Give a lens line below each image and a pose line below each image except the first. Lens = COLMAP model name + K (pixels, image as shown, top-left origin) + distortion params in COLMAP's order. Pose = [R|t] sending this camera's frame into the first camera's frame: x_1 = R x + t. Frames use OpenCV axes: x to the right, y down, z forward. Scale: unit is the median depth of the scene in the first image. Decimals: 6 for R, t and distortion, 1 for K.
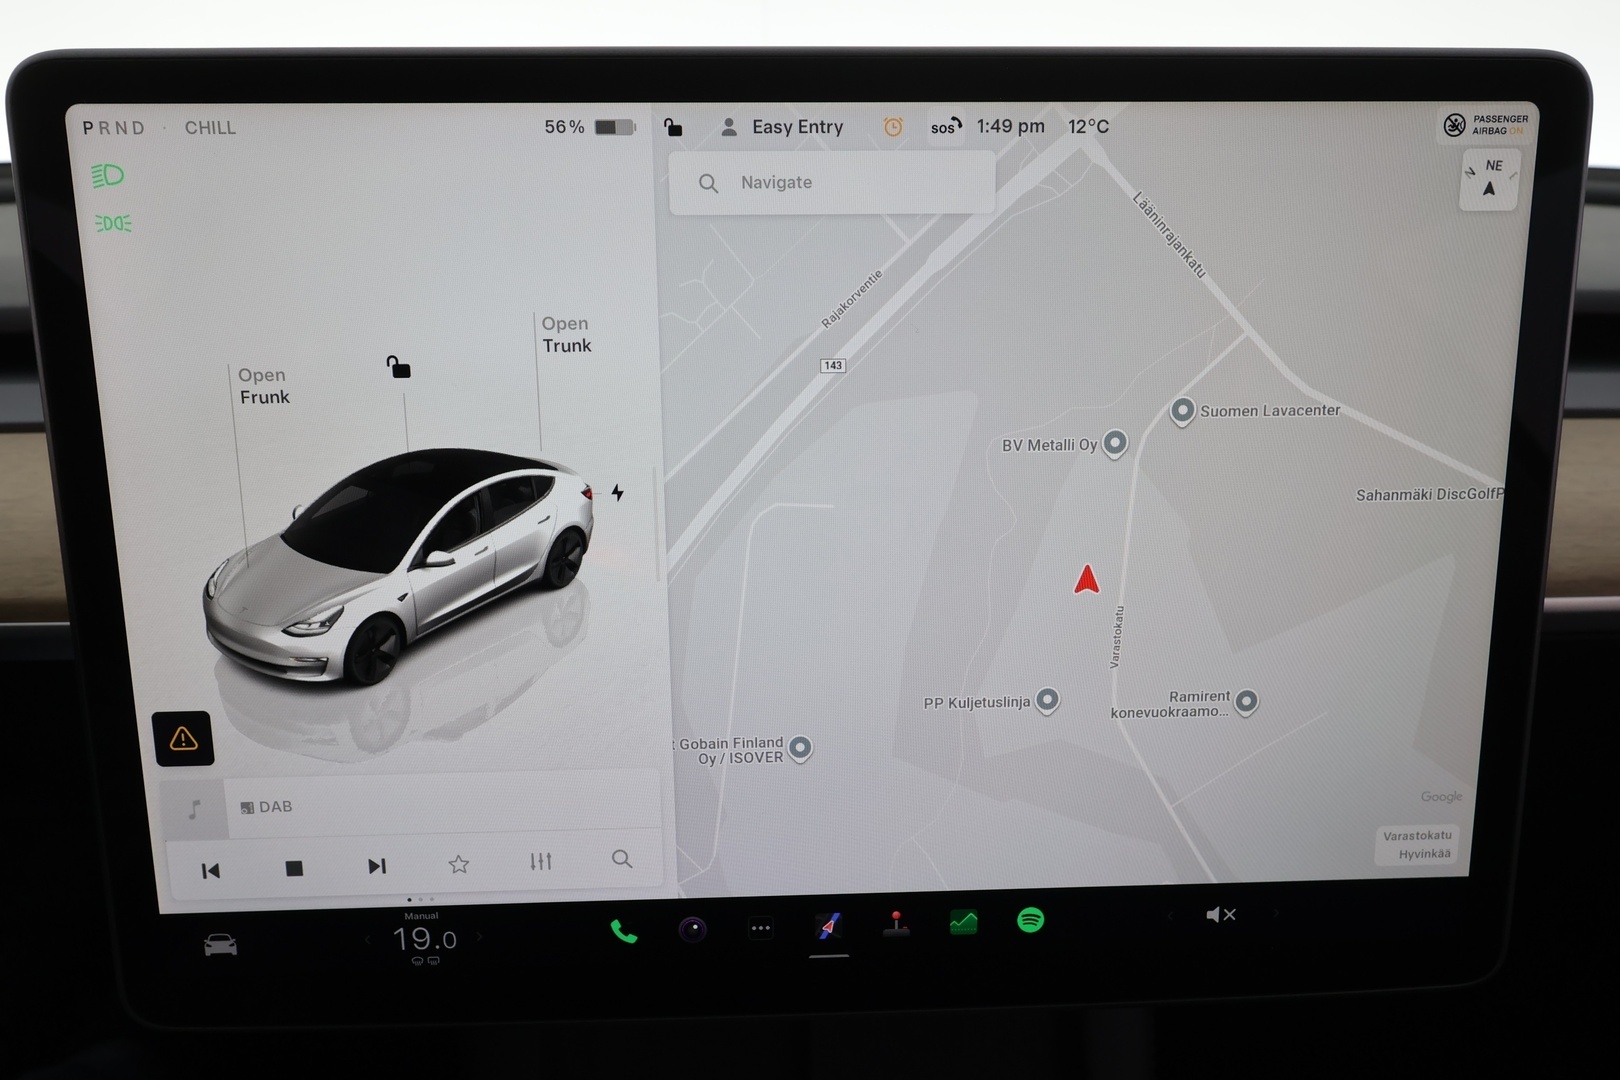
lens RADIAL K [[1033.2, 0, 809.4], [0, 1033.2, 541.6], [0, 0, 1]] dist [-0.002660, -0.001142]
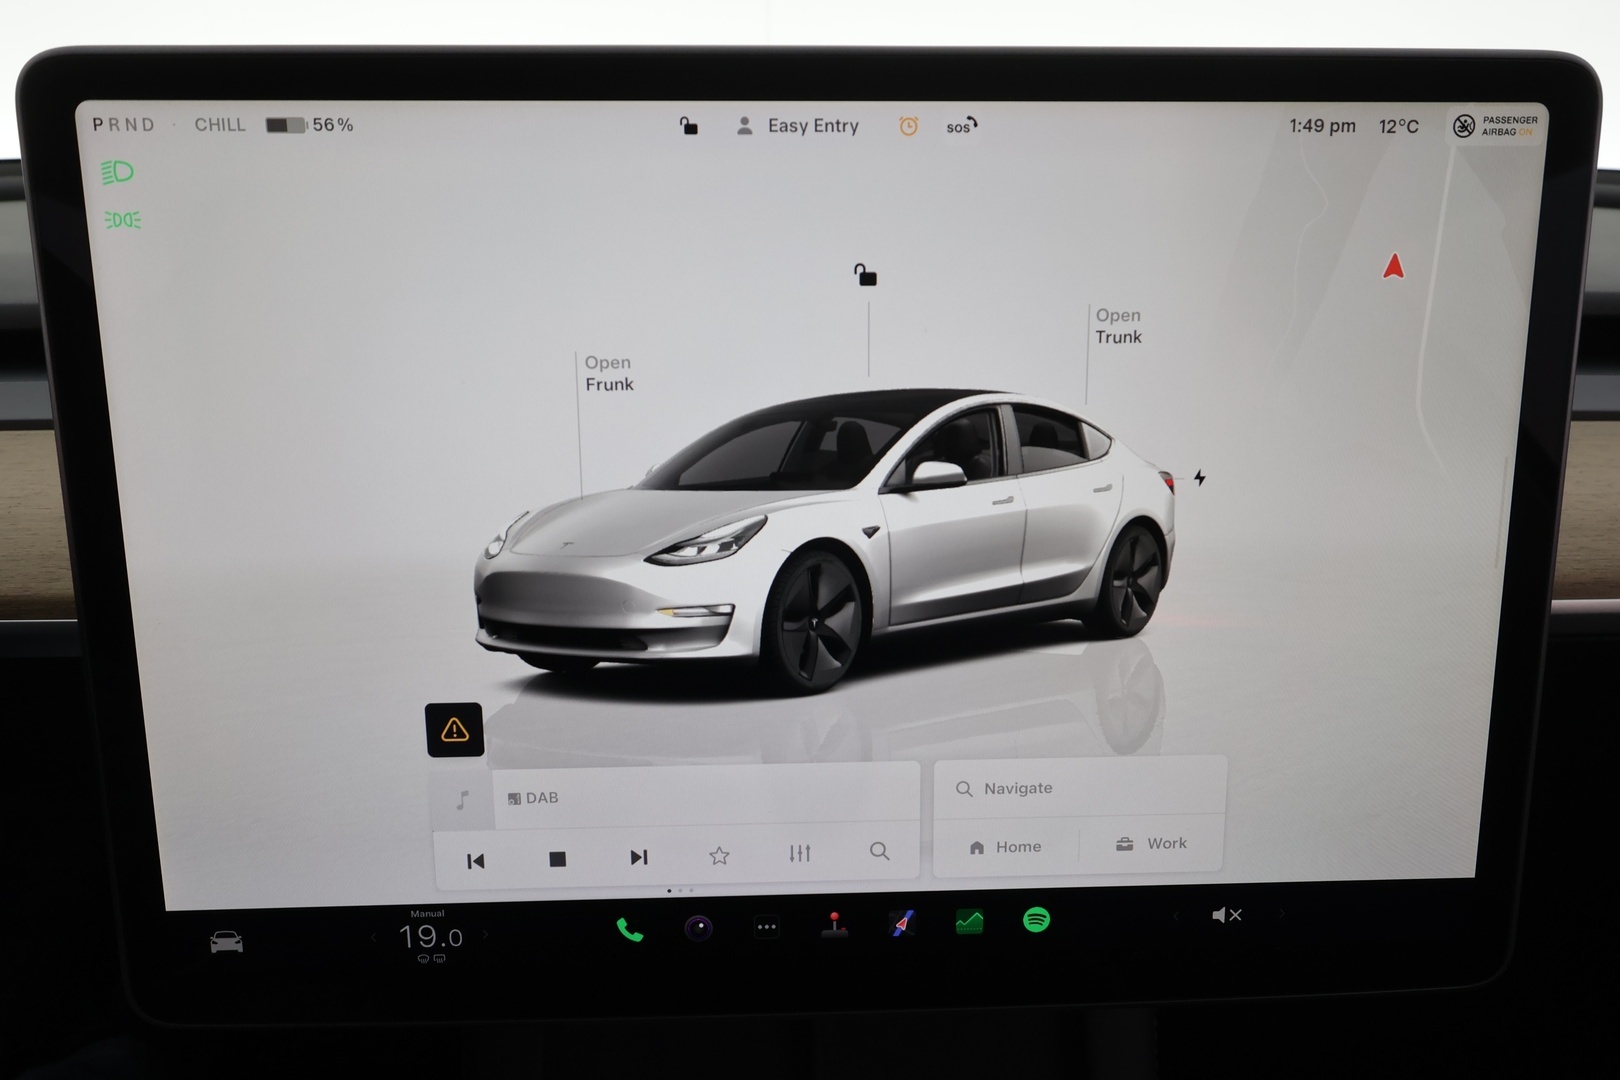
lens RADIAL K [[1033.2, 0, 765.6], [0, 1033.2, 540.0], [0, 0, 1]] dist [-0.002660, -0.001142]
pose [[0.999994, 0.003272, -0.000937, -0.303430], [-0.003273, 0.999994, -0.001440, 0.005830], [0.000932, 0.001443, 0.999999, -0.009161]]
